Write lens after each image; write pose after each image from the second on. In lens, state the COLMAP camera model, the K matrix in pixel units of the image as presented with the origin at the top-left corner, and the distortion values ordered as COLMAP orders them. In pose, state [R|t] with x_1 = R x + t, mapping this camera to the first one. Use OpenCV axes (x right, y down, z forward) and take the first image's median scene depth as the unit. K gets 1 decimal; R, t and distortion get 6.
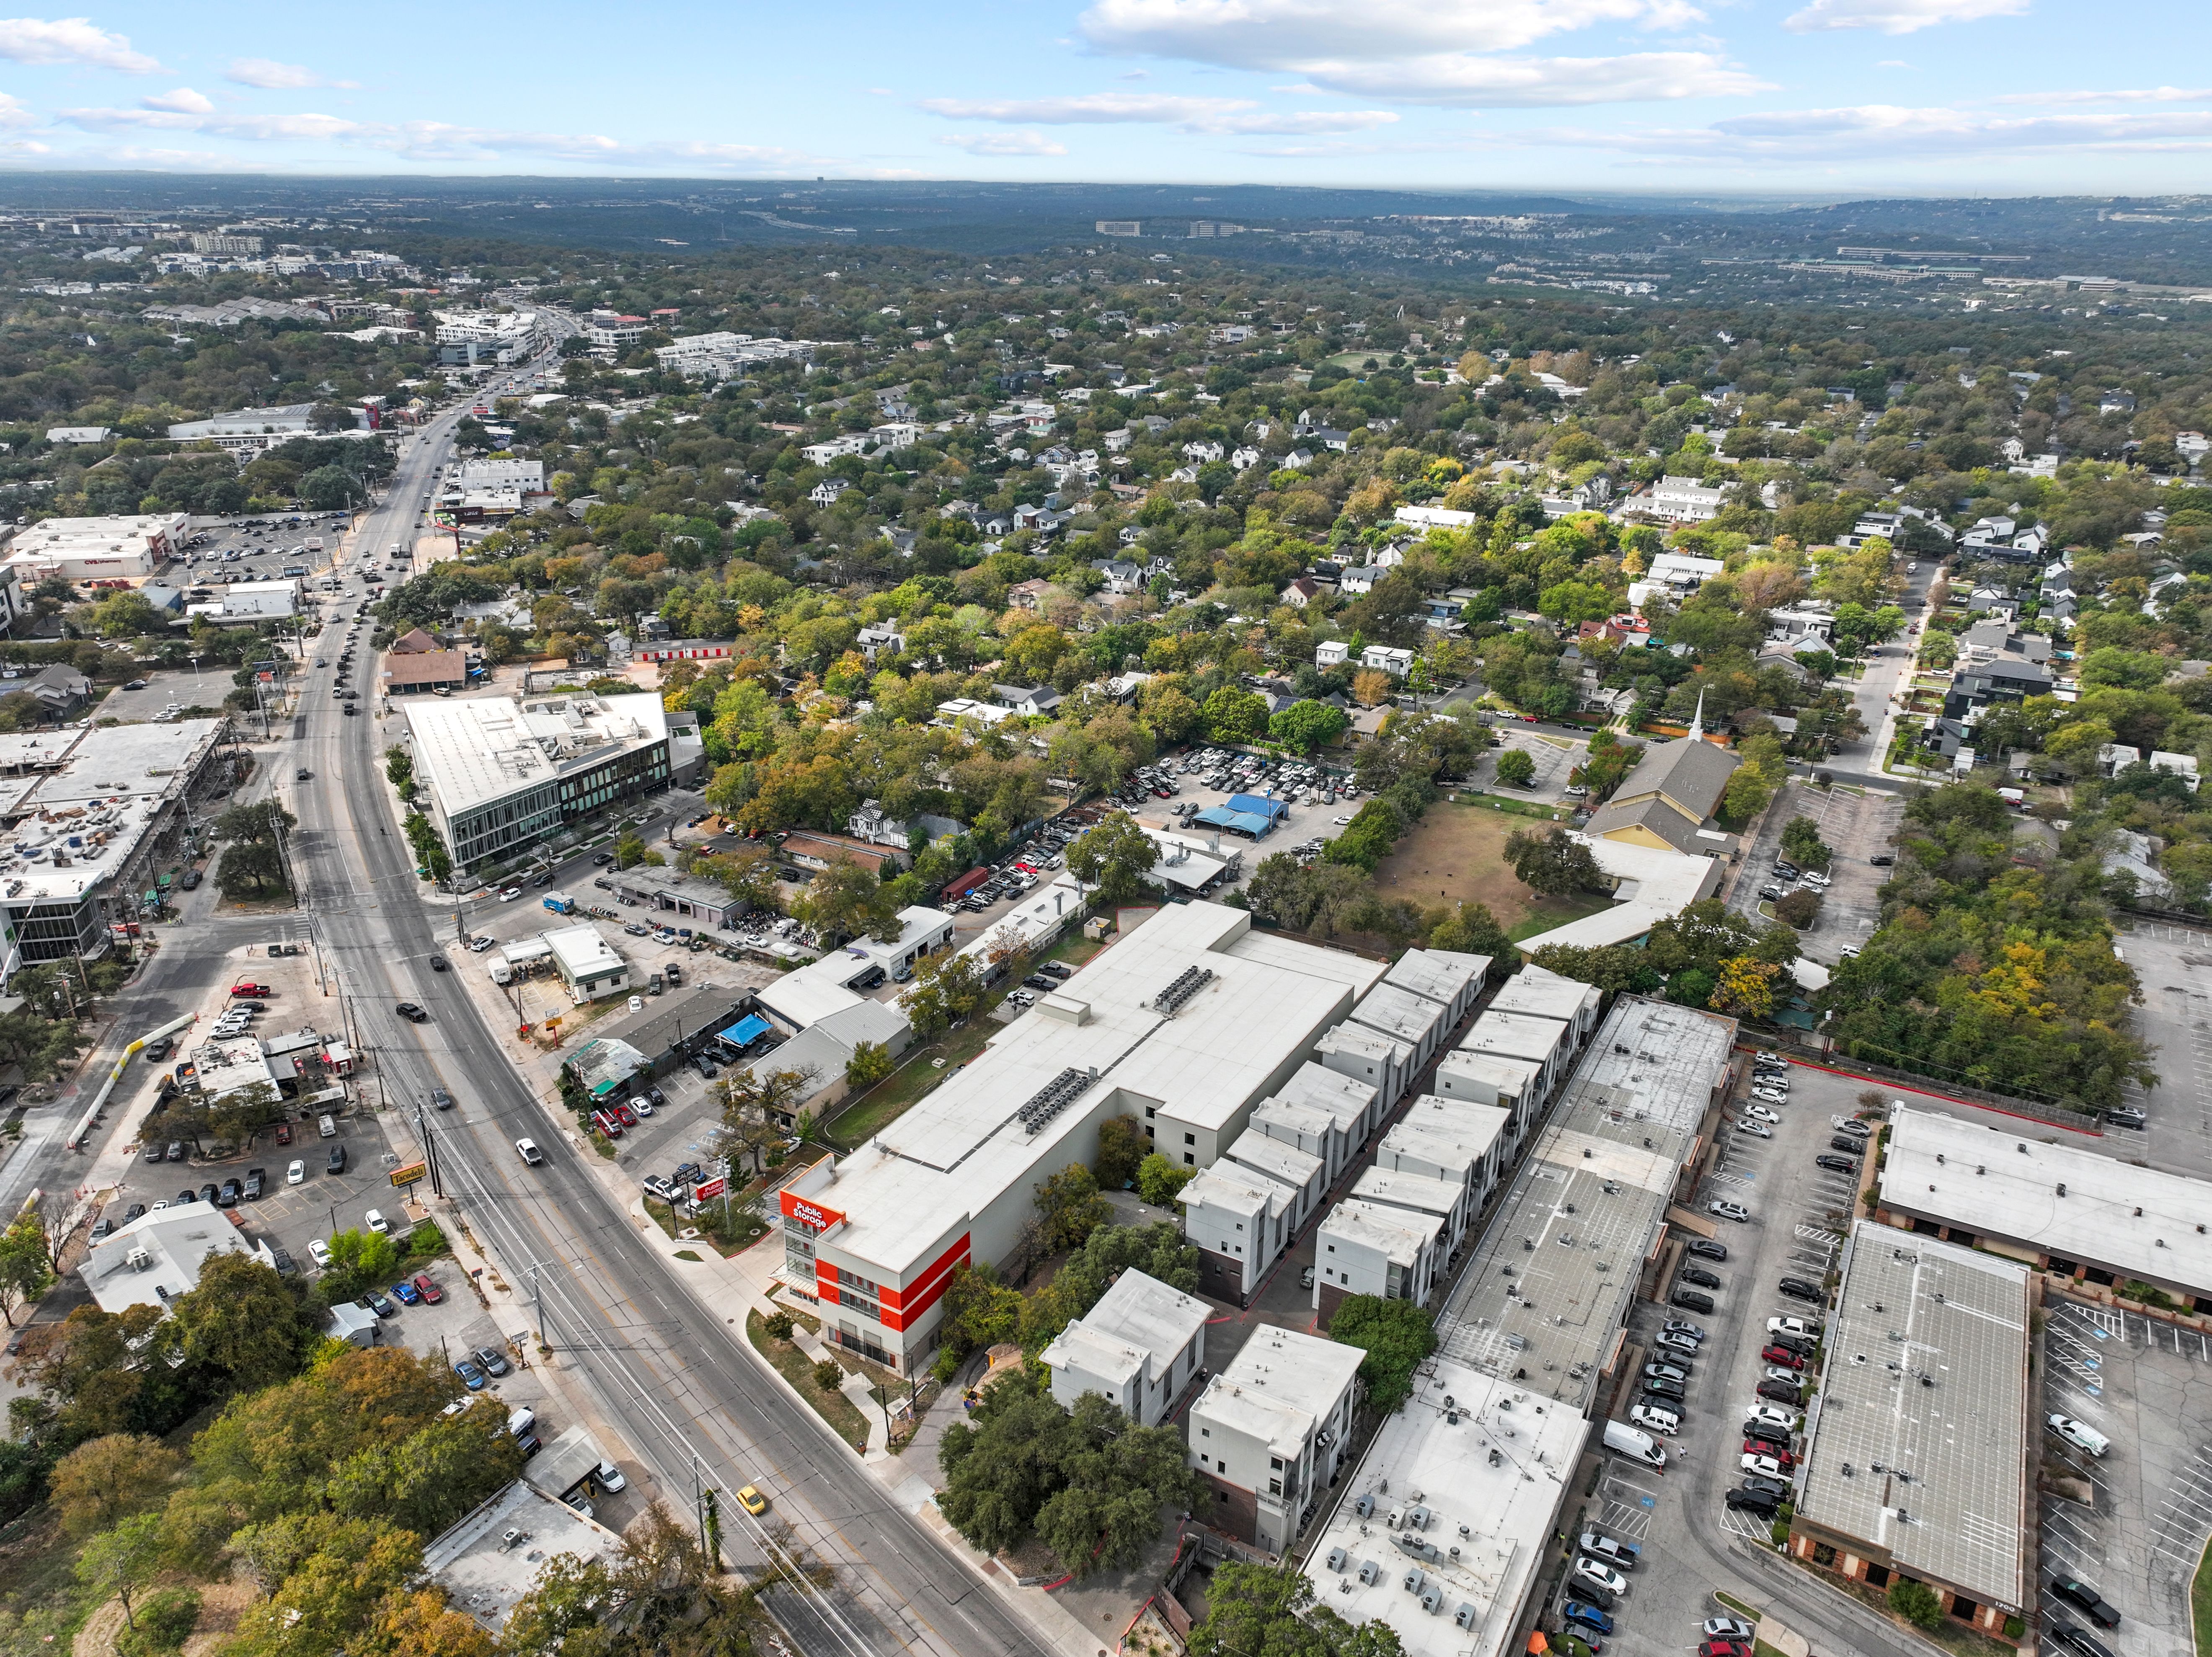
lens RADIAL K [[1578.1, 0, 1106.0], [0, 1578.1, 828.5], [0, 0, 1]] dist [0.010156, 0.004877]
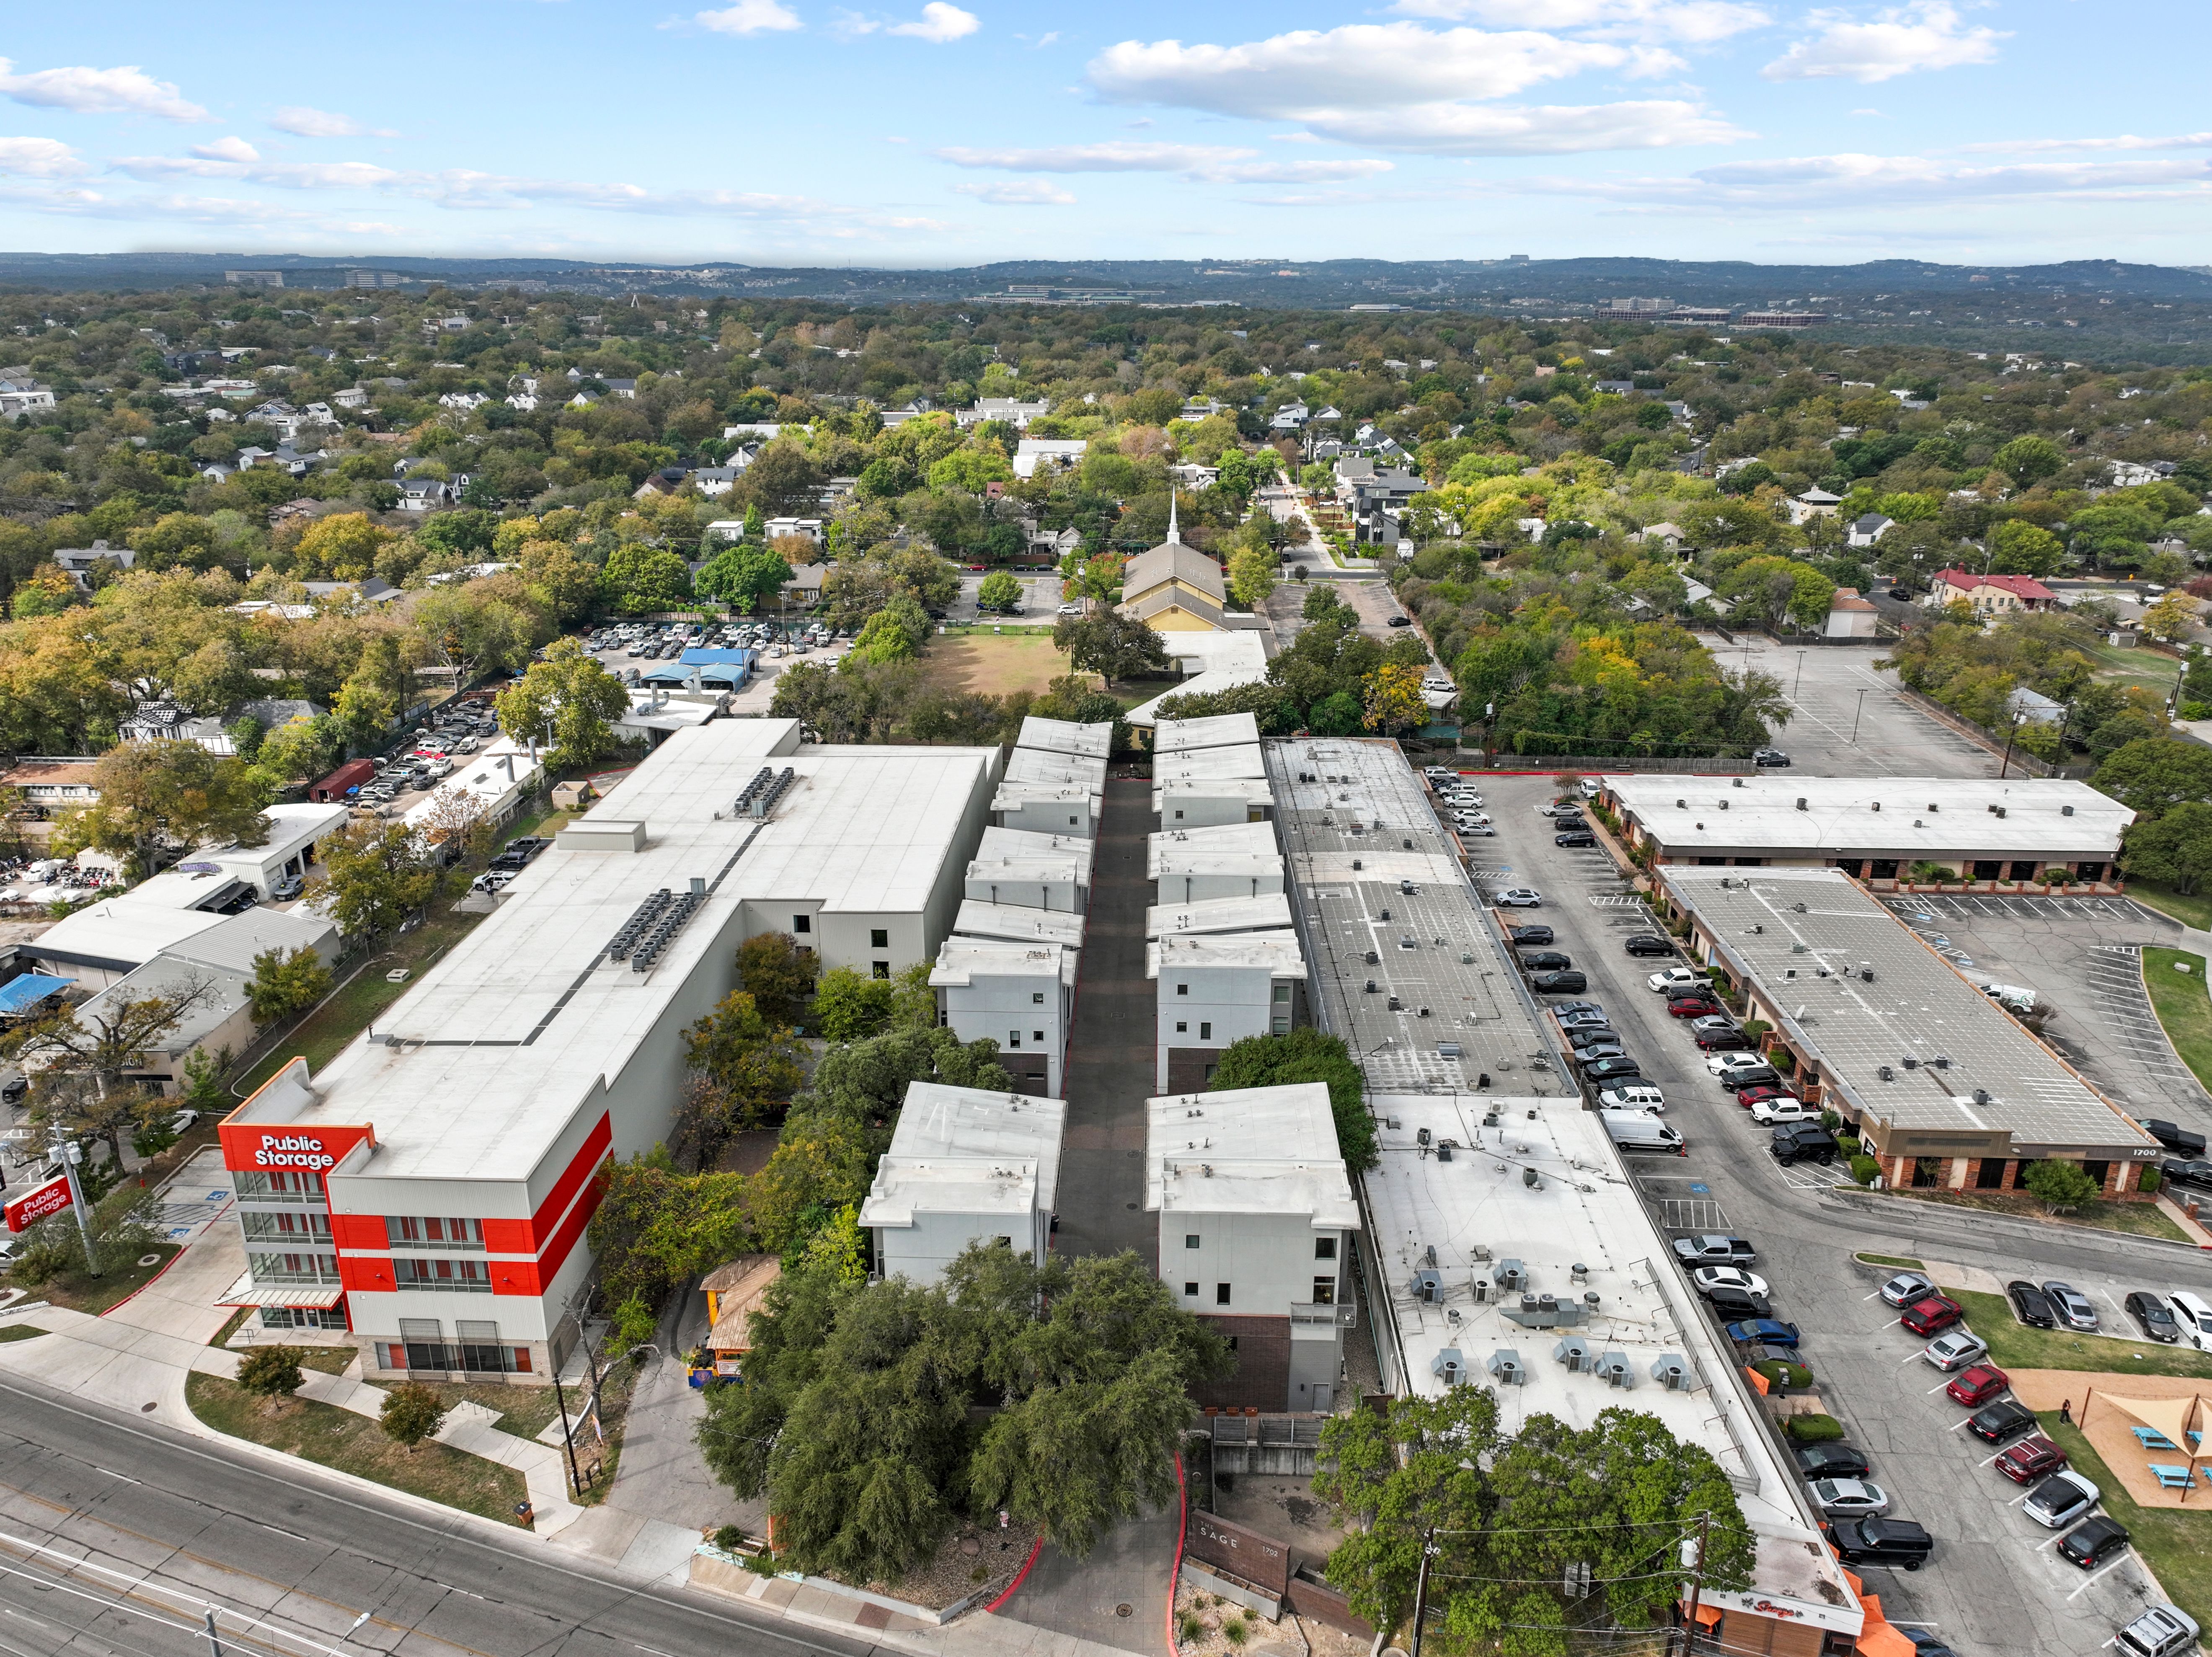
lens RADIAL K [[1578.1, 0, 1106.0], [0, 1578.1, 828.5], [0, 0, 1]] dist [0.010156, 0.004877]
pose [[0.883671, -0.161729, 0.439283, -0.148605], [0.182641, 0.983165, -0.005437, 0.174258], [-0.431008, 0.085035, 0.898332, 0.362451]]
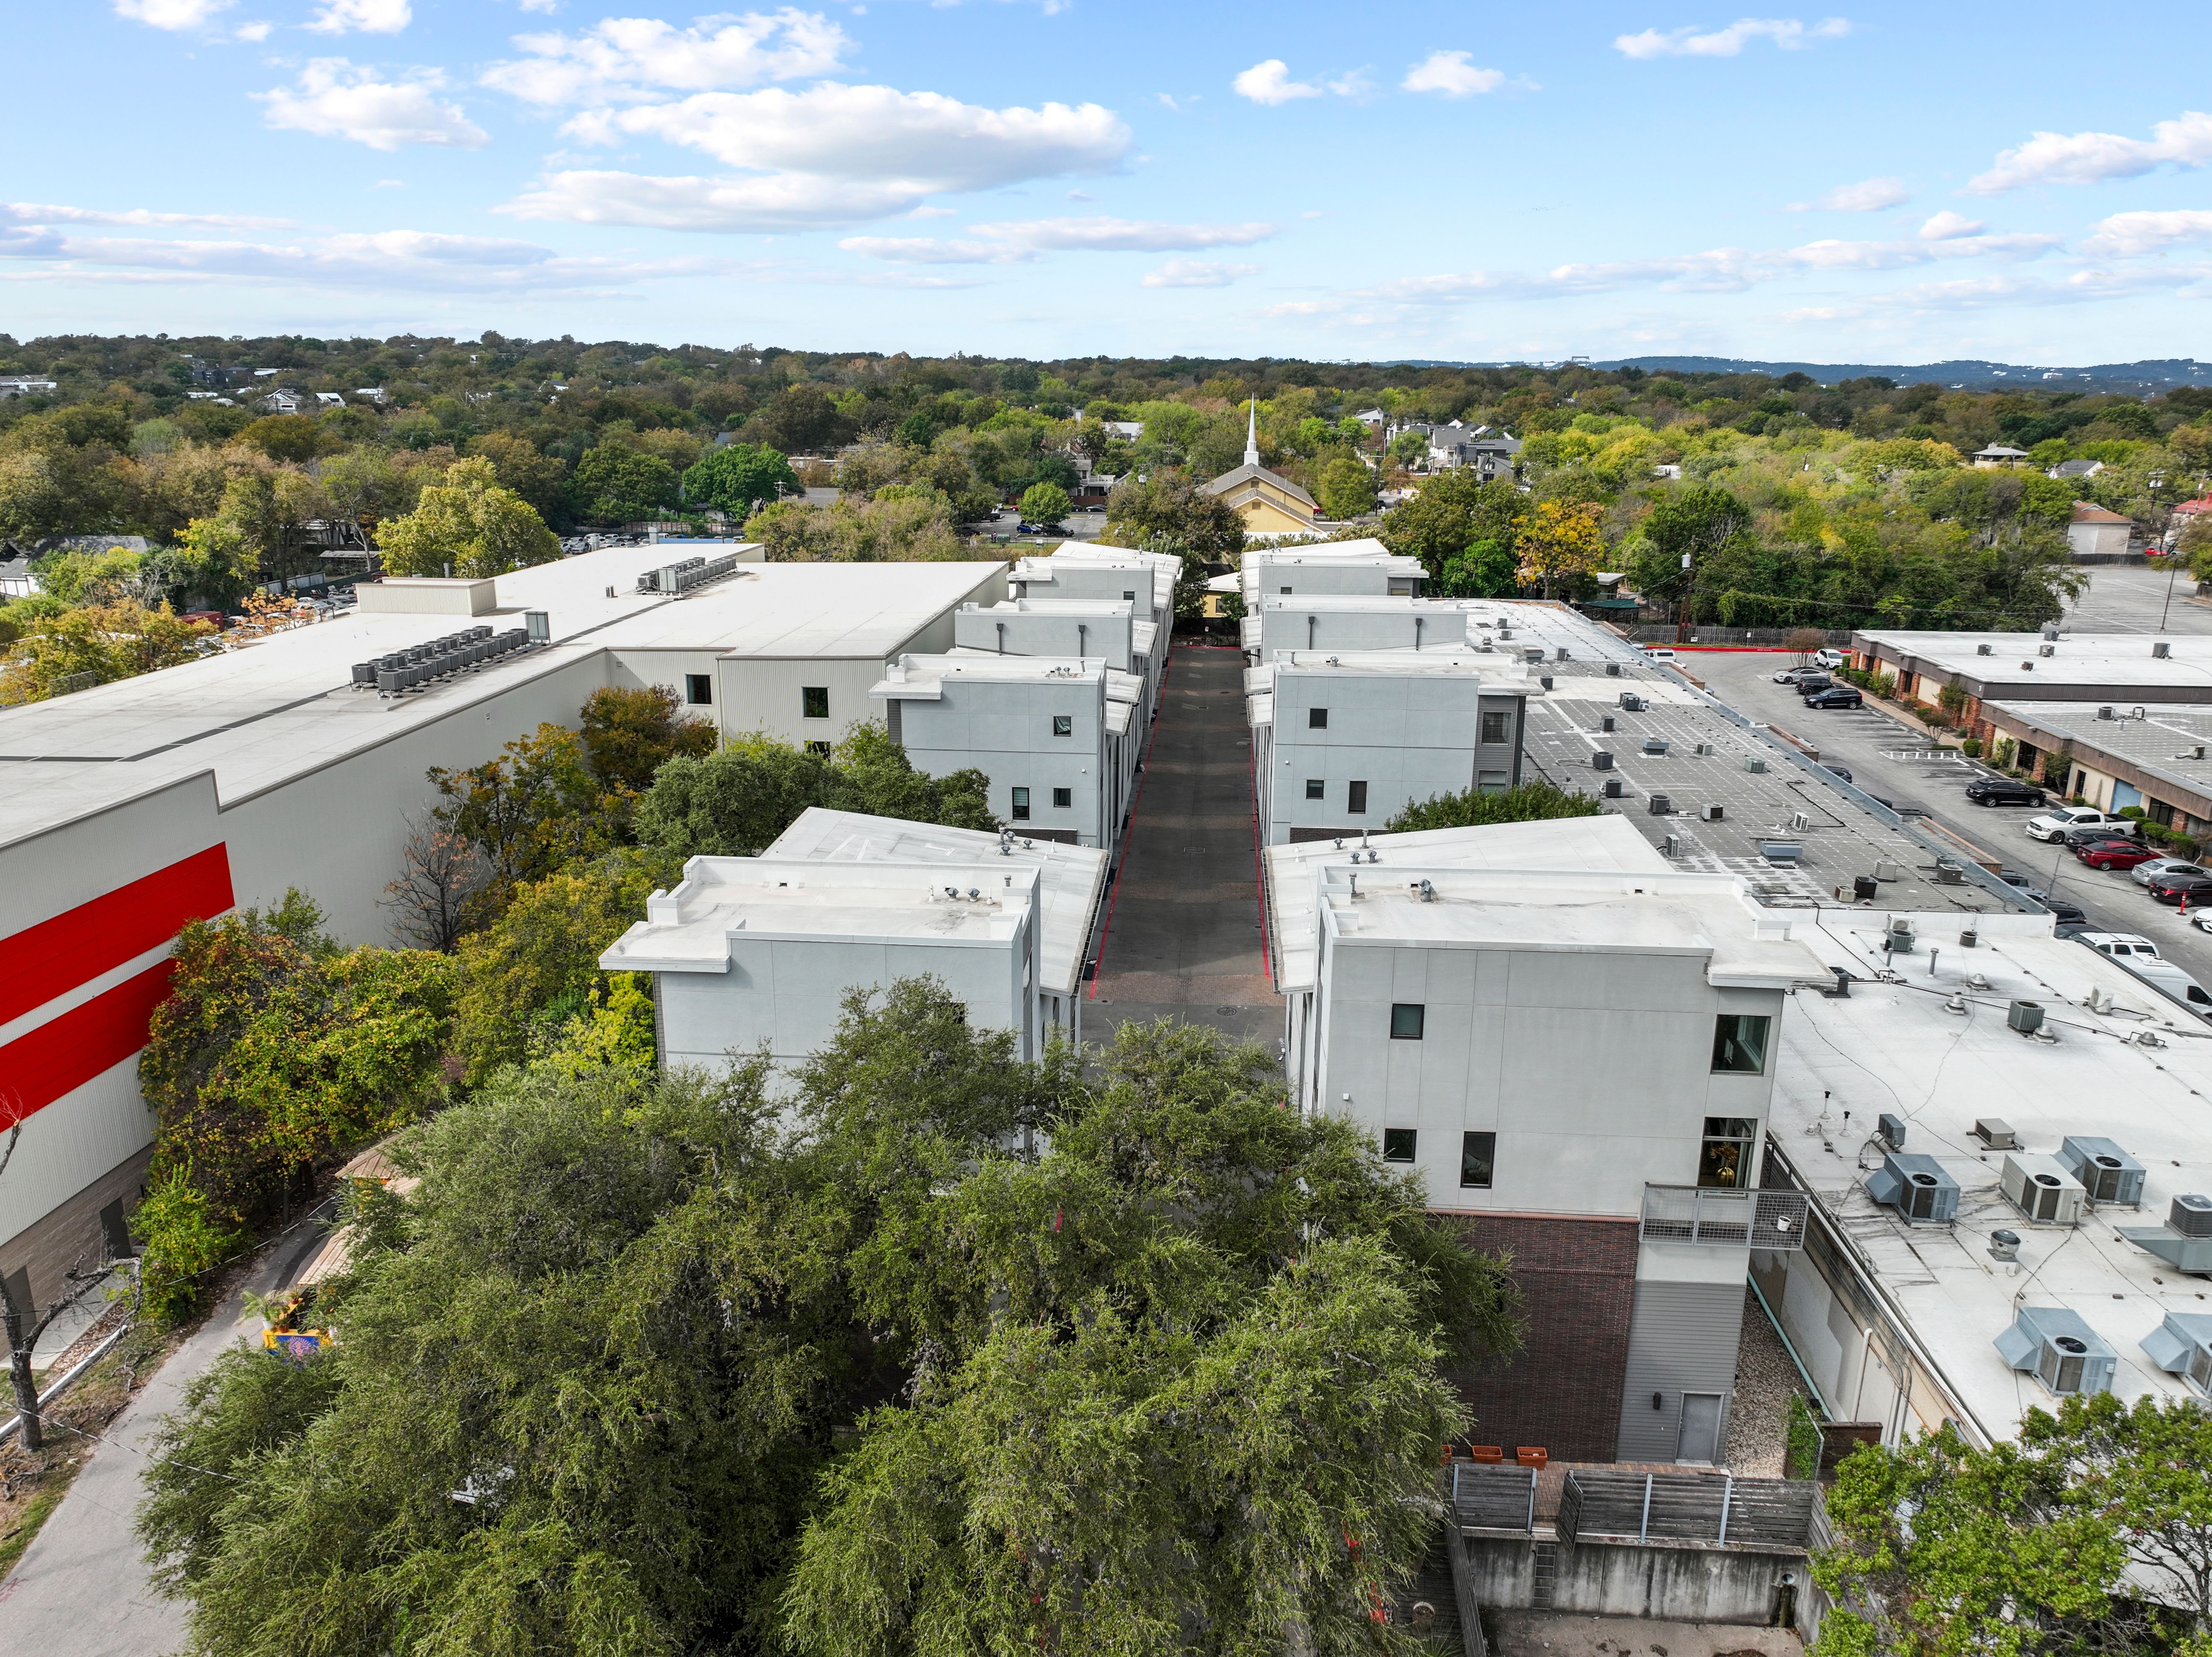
lens RADIAL K [[1575.1, 0, 1106.0], [0, 1575.1, 828.5], [0, 0, 1]] dist [0.004564, 0.006281]
pose [[0.900707, -0.120664, 0.417334, -0.055557], [0.165949, 0.983366, -0.073837, 0.275544], [-0.401483, 0.135762, 0.905748, 0.605743]]
